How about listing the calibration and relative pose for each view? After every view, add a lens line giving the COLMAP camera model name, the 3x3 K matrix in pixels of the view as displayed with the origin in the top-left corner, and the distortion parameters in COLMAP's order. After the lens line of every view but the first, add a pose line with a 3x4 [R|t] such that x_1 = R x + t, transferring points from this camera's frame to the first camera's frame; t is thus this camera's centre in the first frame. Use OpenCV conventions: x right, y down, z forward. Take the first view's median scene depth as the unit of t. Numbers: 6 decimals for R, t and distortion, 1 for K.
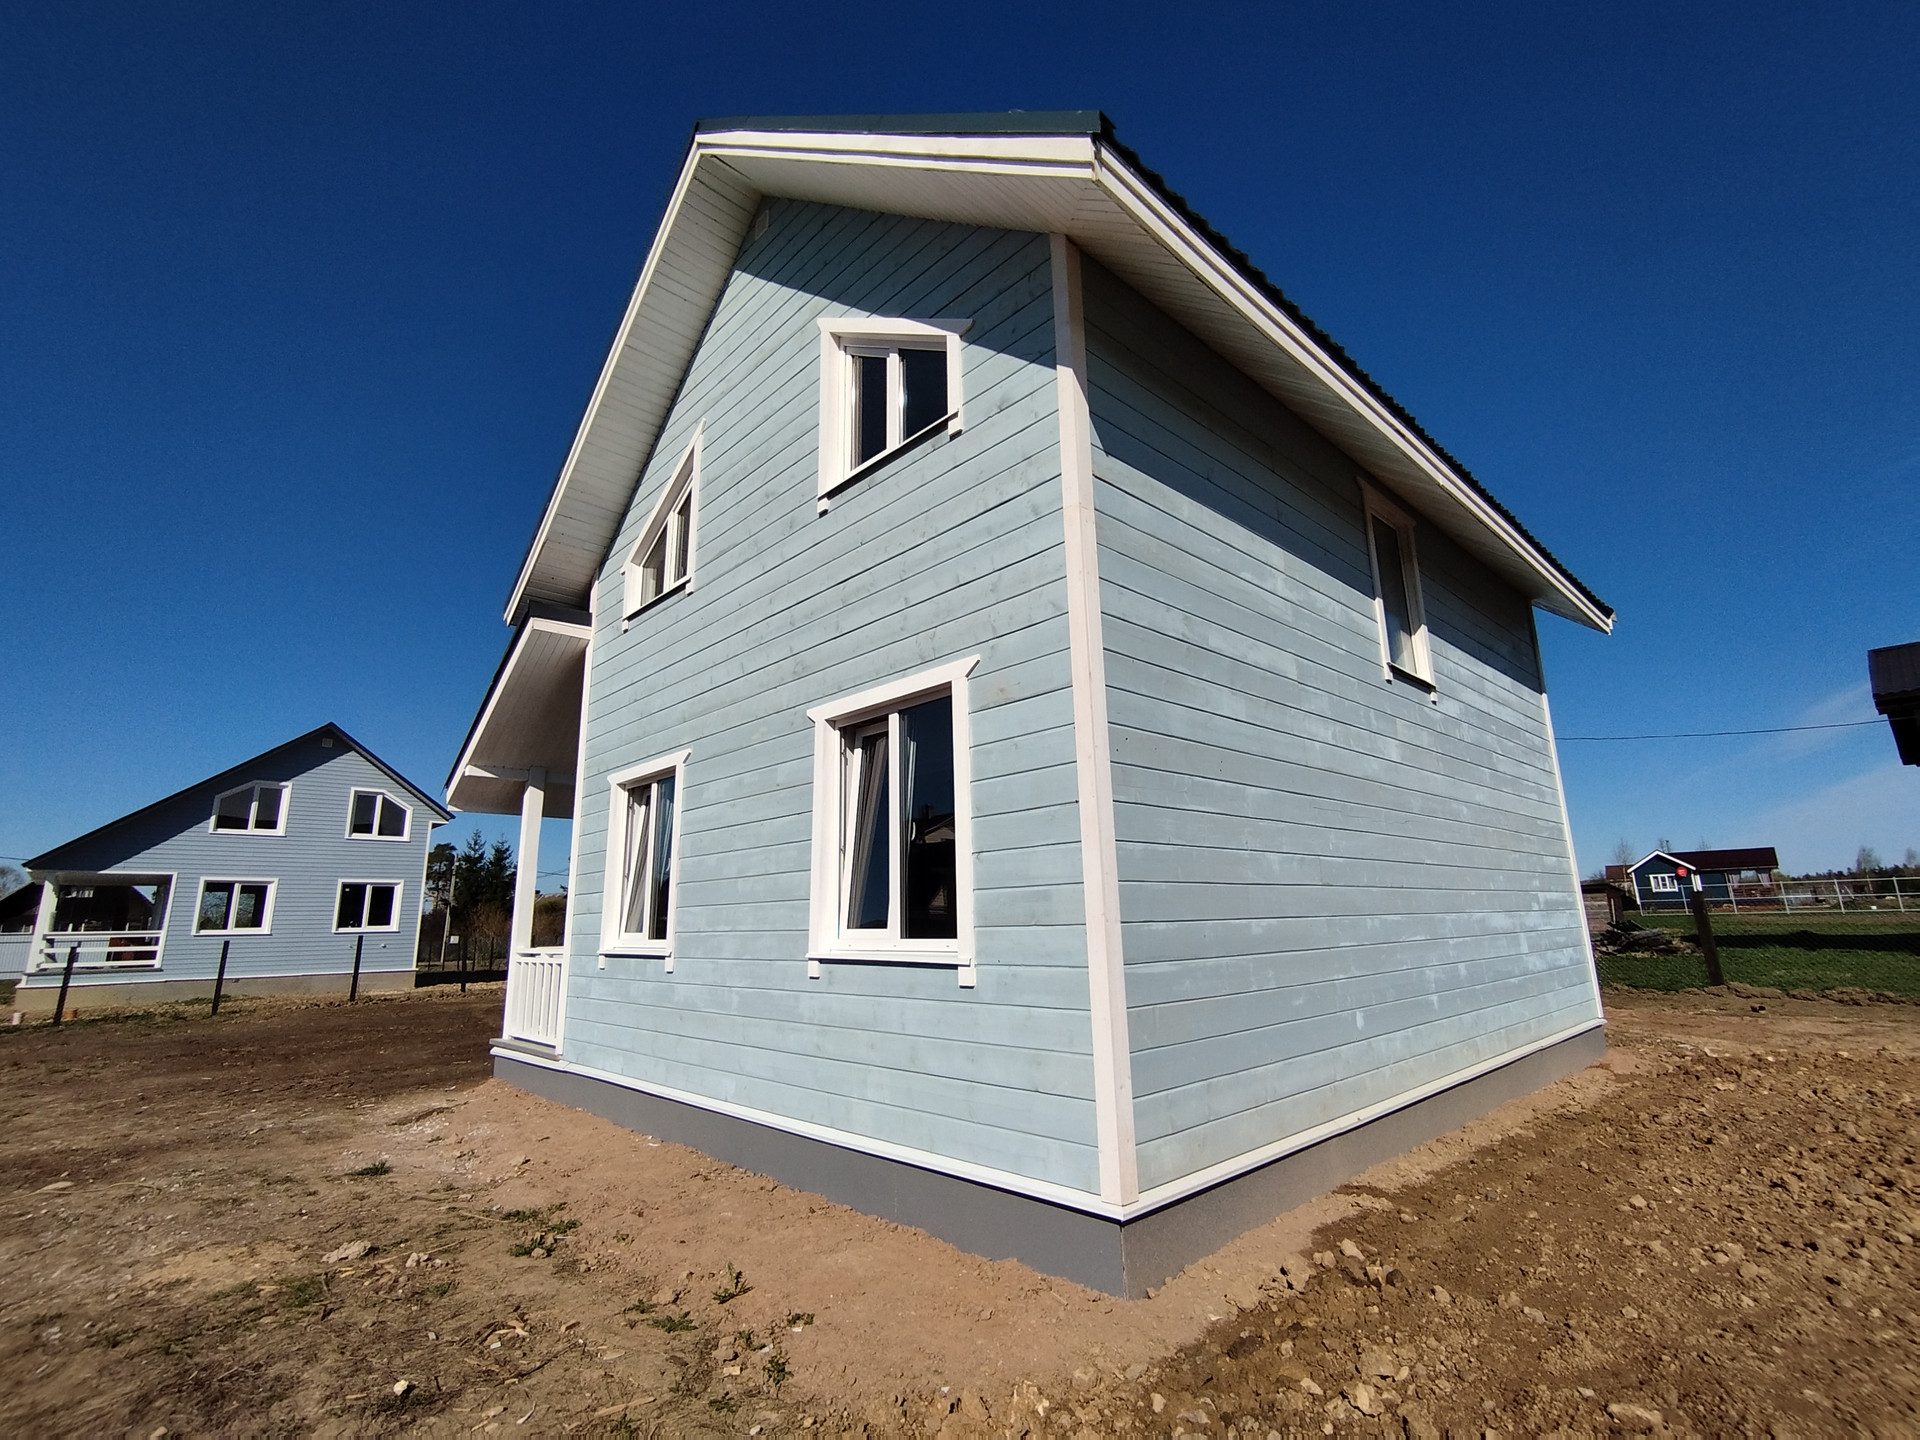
lens RADIAL K [[873.1, 0, 957.8], [0, 873.1, 716.5], [0, 0, 1]] dist [-0.005743, 0.002658]
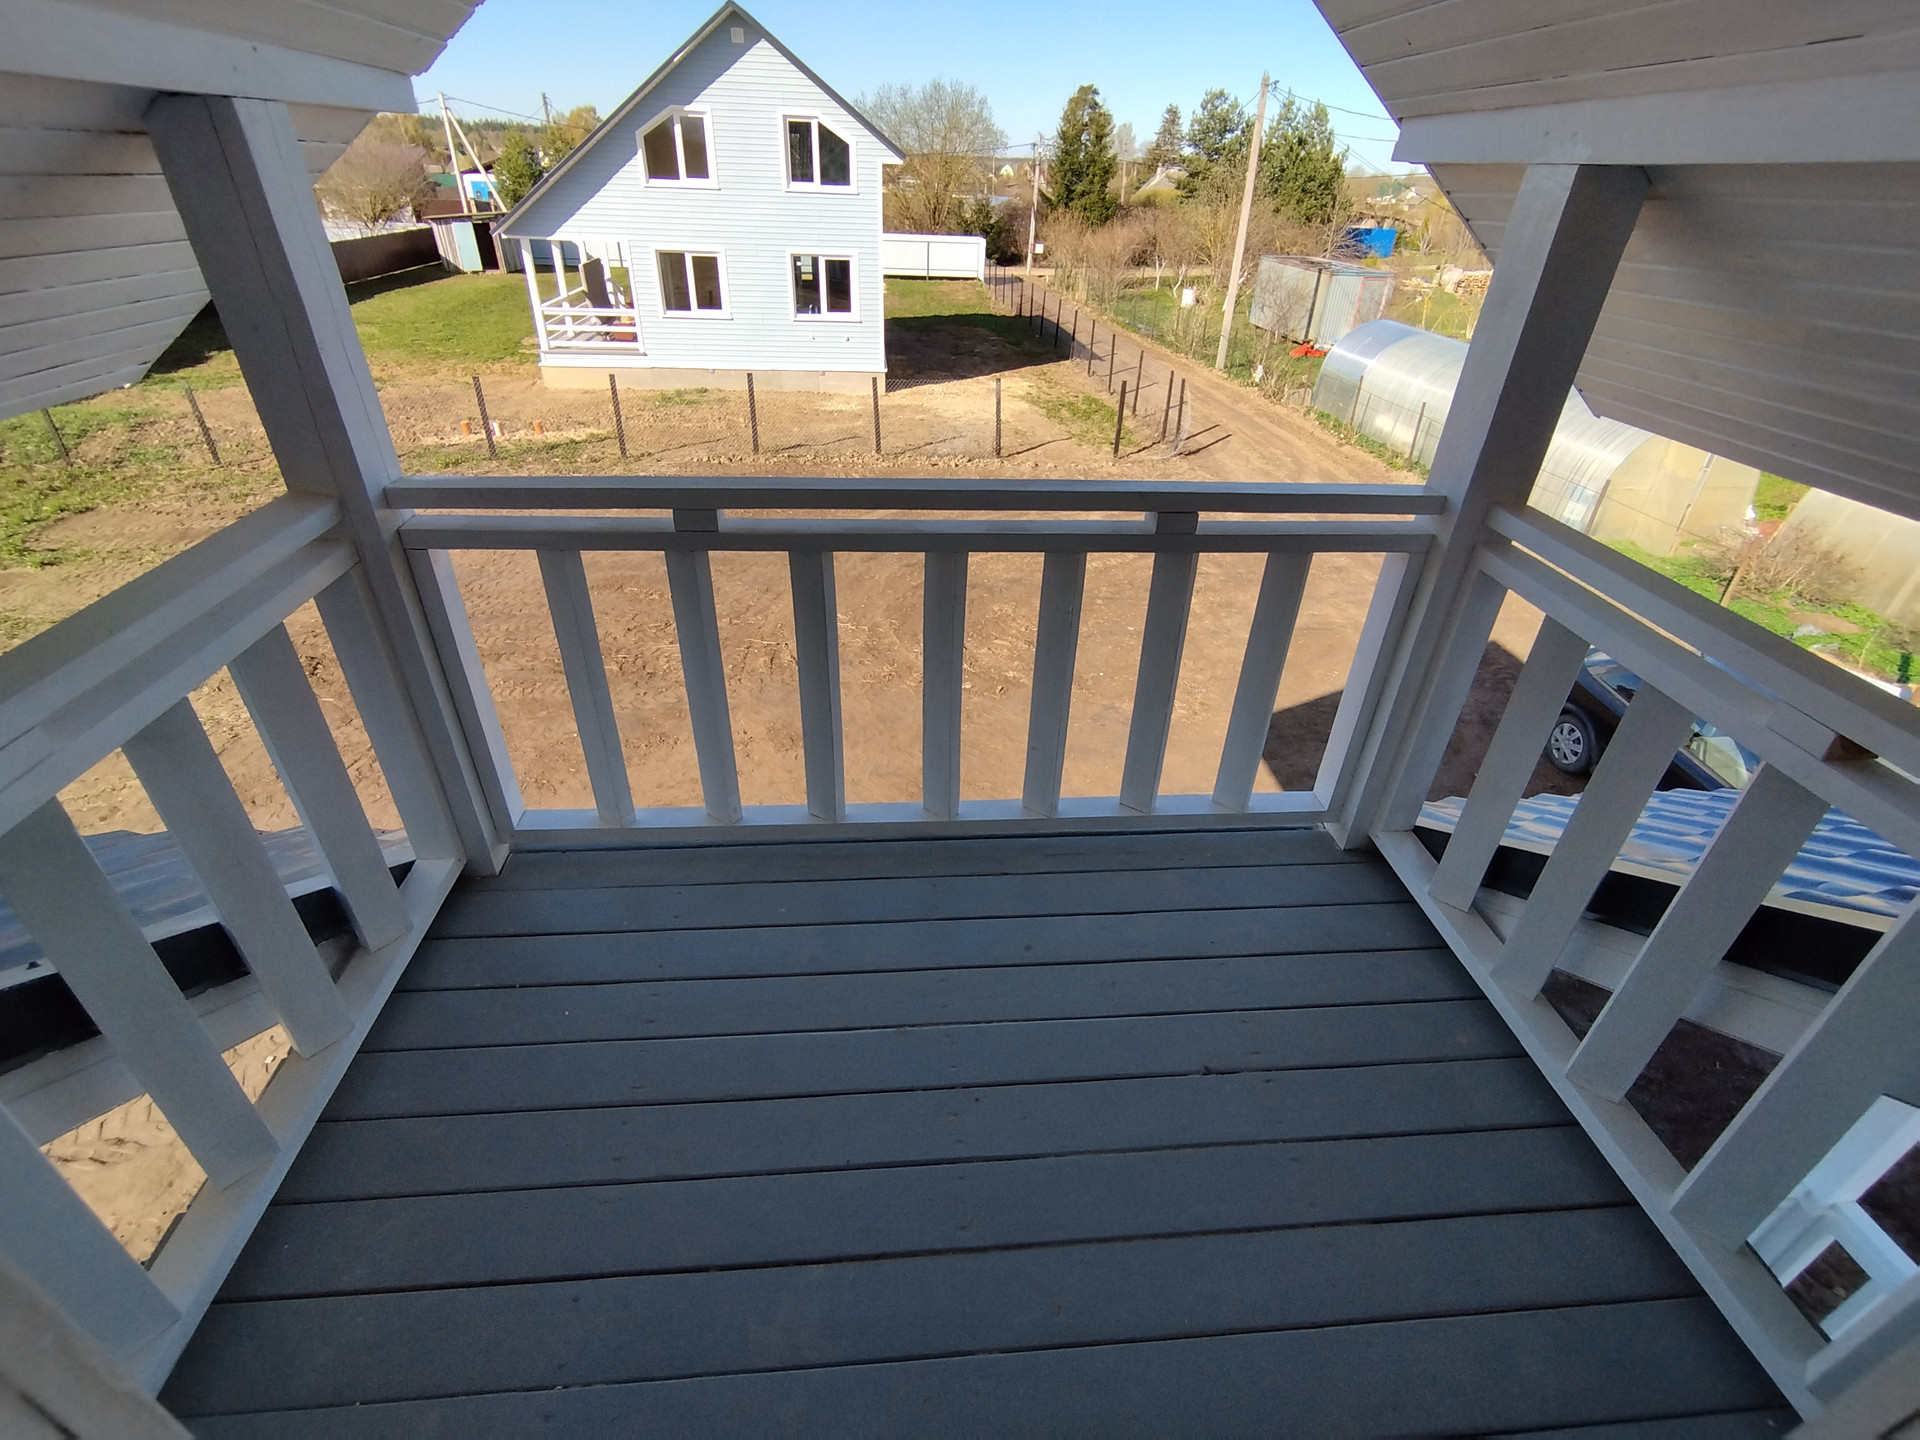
lens RADIAL K [[873.1, 0, 962.0], [0, 873.1, 715.7], [0, 0, 1]] dist [-0.005743, 0.002658]
pose [[0.786088, 0.371331, -0.494145, -0.032203], [0.084600, 0.727281, 0.681106, -0.033004], [0.612297, -0.577214, 0.540293, 0.416259]]
